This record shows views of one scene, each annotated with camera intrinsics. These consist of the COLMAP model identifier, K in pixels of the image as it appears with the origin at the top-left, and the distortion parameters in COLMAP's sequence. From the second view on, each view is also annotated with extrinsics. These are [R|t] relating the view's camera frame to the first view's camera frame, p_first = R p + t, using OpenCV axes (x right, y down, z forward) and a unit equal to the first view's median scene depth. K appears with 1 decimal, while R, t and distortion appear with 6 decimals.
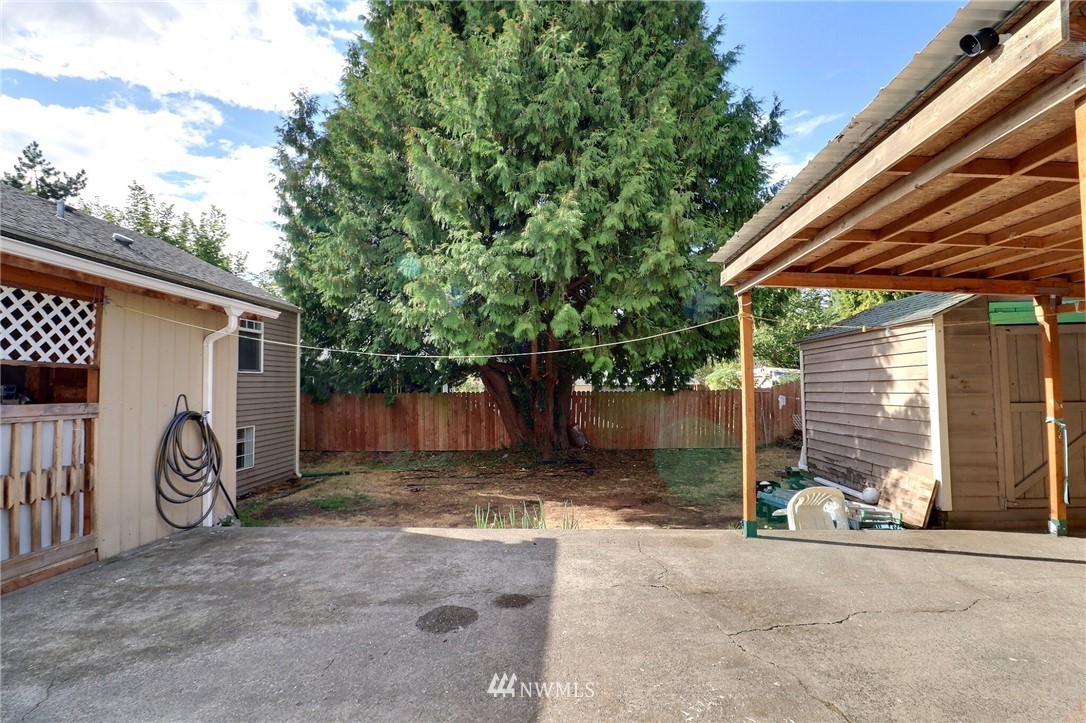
lens RADIAL K [[506.4, 0, 560.2], [0, 506.4, 365.5], [0, 0, 1]] dist [-0.002077, -0.012449]
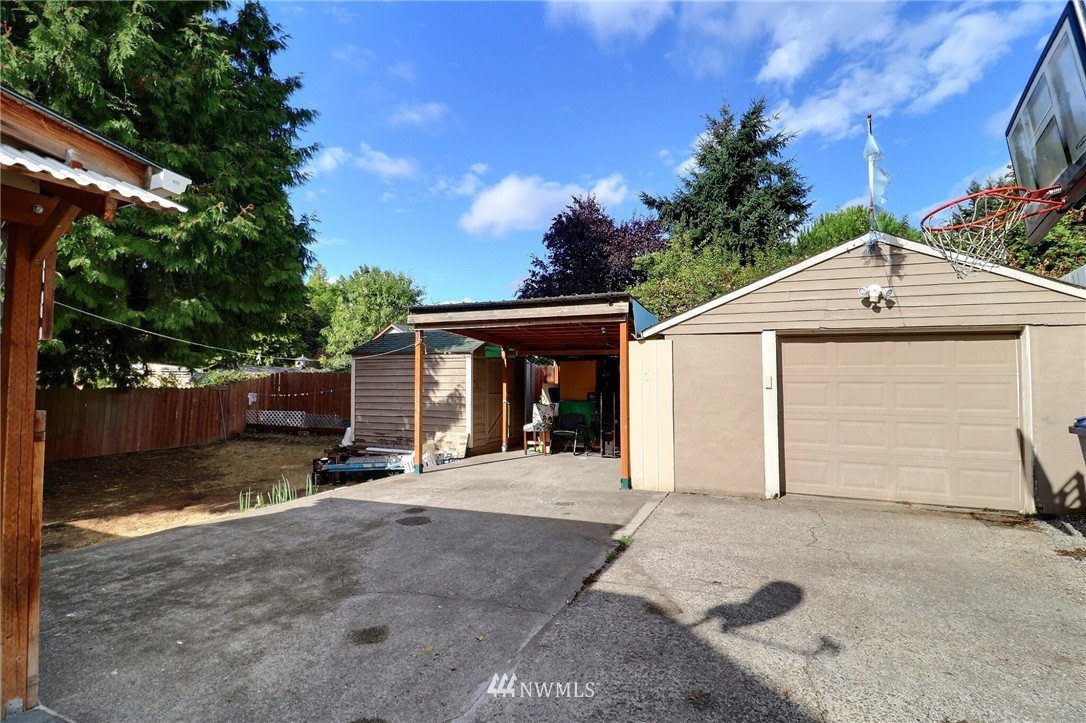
lens RADIAL K [[506.4, 0, 546.7], [0, 506.4, 368.2], [0, 0, 1]] dist [-0.002077, -0.012449]
pose [[0.363744, 0.039005, 0.930682, -0.863739], [-0.047255, 0.998609, -0.023383, 0.001617], [-0.930300, -0.035474, 0.365081, -0.012091]]
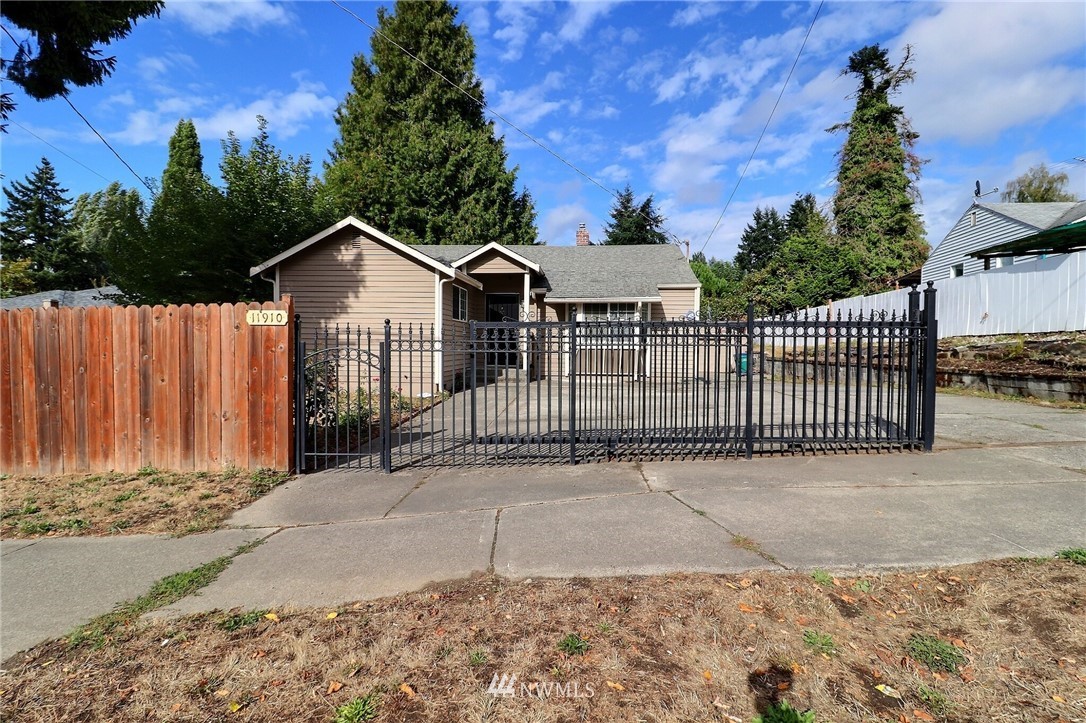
lens RADIAL K [[506.4, 0, 554.3], [0, 506.4, 365.4], [0, 0, 1]] dist [-0.002077, -0.012449]
pose [[0.056774, -0.029203, 0.997960, -4.667458], [-0.045615, 0.998452, 0.031813, 0.049840], [-0.997344, -0.047328, 0.055354, 0.933423]]
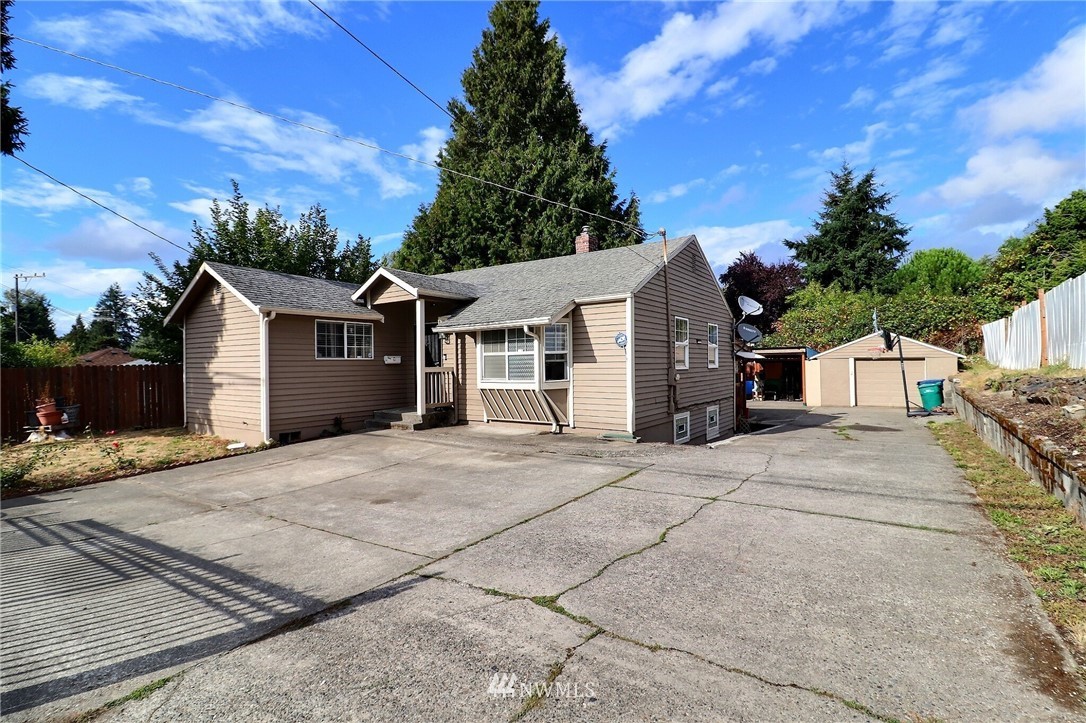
lens RADIAL K [[506.4, 0, 550.7], [0, 506.4, 364.1], [0, 0, 1]] dist [-0.002077, -0.012449]
pose [[0.548509, 0.002014, 0.836142, -3.749943], [-0.021486, 0.999701, 0.011687, -0.069744], [-0.835869, -0.024376, 0.548388, -0.229228]]
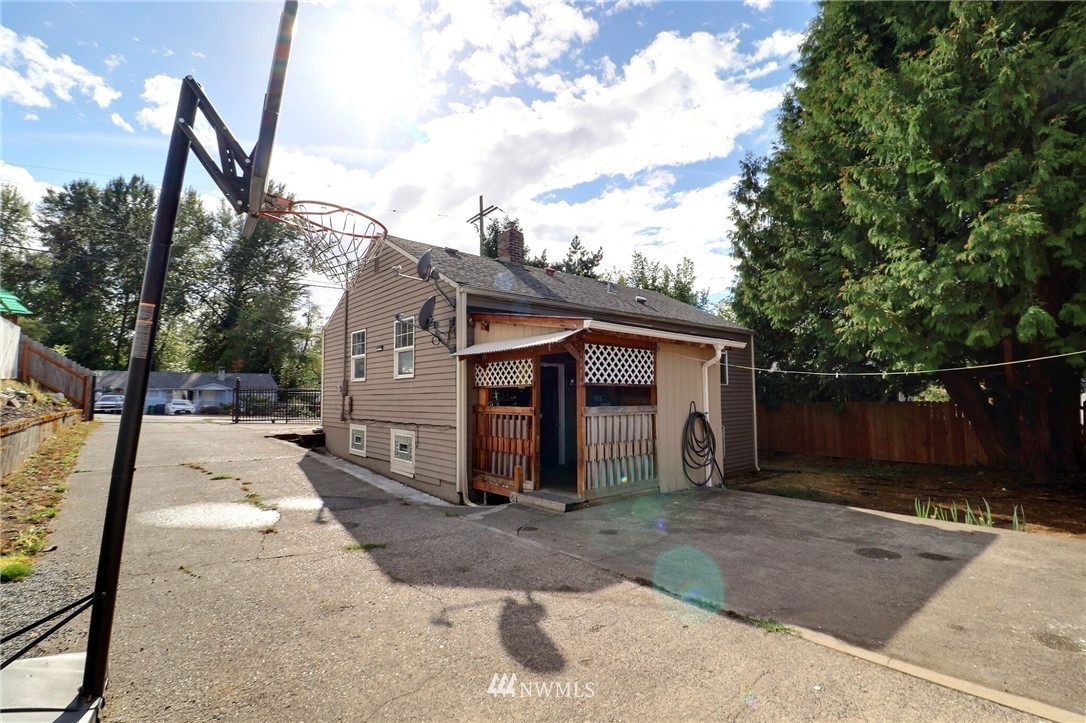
lens RADIAL K [[506.4, 0, 555.0], [0, 506.4, 370.9], [0, 0, 1]] dist [-0.002077, -0.012449]
pose [[0.669182, -0.037415, -0.742156, 0.135230], [0.033500, 0.999235, -0.020169, -0.018616], [0.742343, -0.011366, 0.669924, -0.354482]]
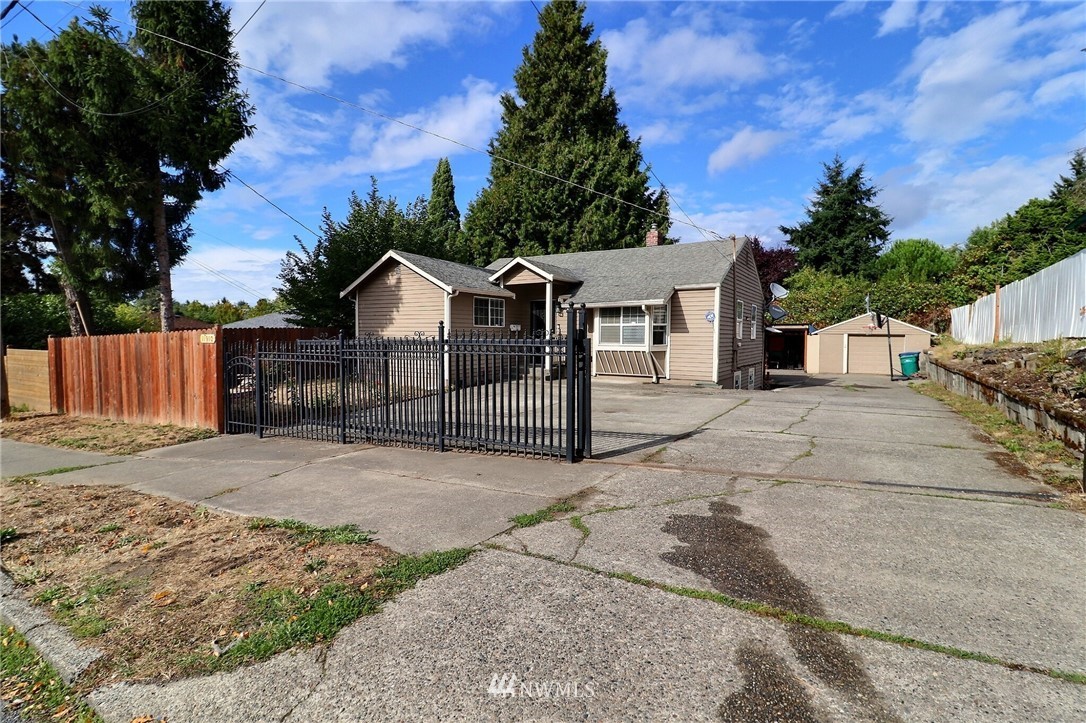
lens RADIAL K [[506.4, 0, 553.8], [0, 506.4, 364.8], [0, 0, 1]] dist [-0.002077, -0.012449]
pose [[0.504318, -0.037107, 0.862720, -4.581179], [-0.040570, 0.996955, 0.066597, -0.041377], [-0.862564, -0.068587, 0.501277, -0.083142]]
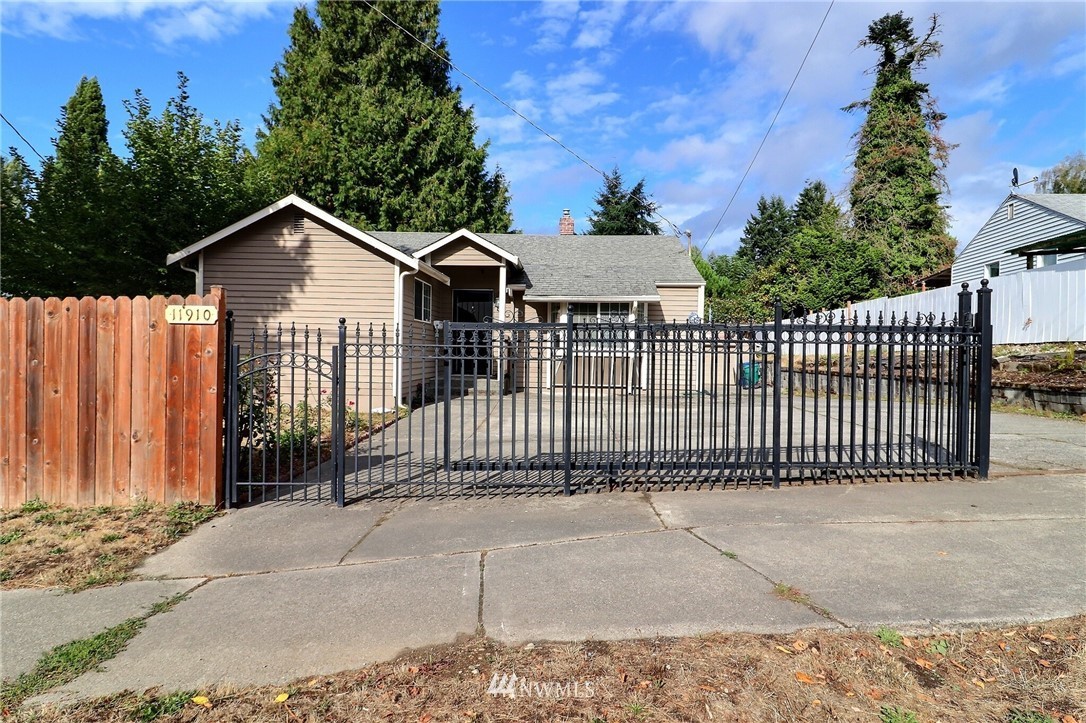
lens RADIAL K [[591.1, 0, 553.4], [0, 591.1, 366.0], [0, 0, 1]] dist [-0.001142, -0.009171]
pose [[0.012929, -0.013293, 0.999828, -4.641104], [-0.052449, 0.998526, 0.013954, 0.051667], [-0.998540, -0.052621, 0.012212, 0.960928]]
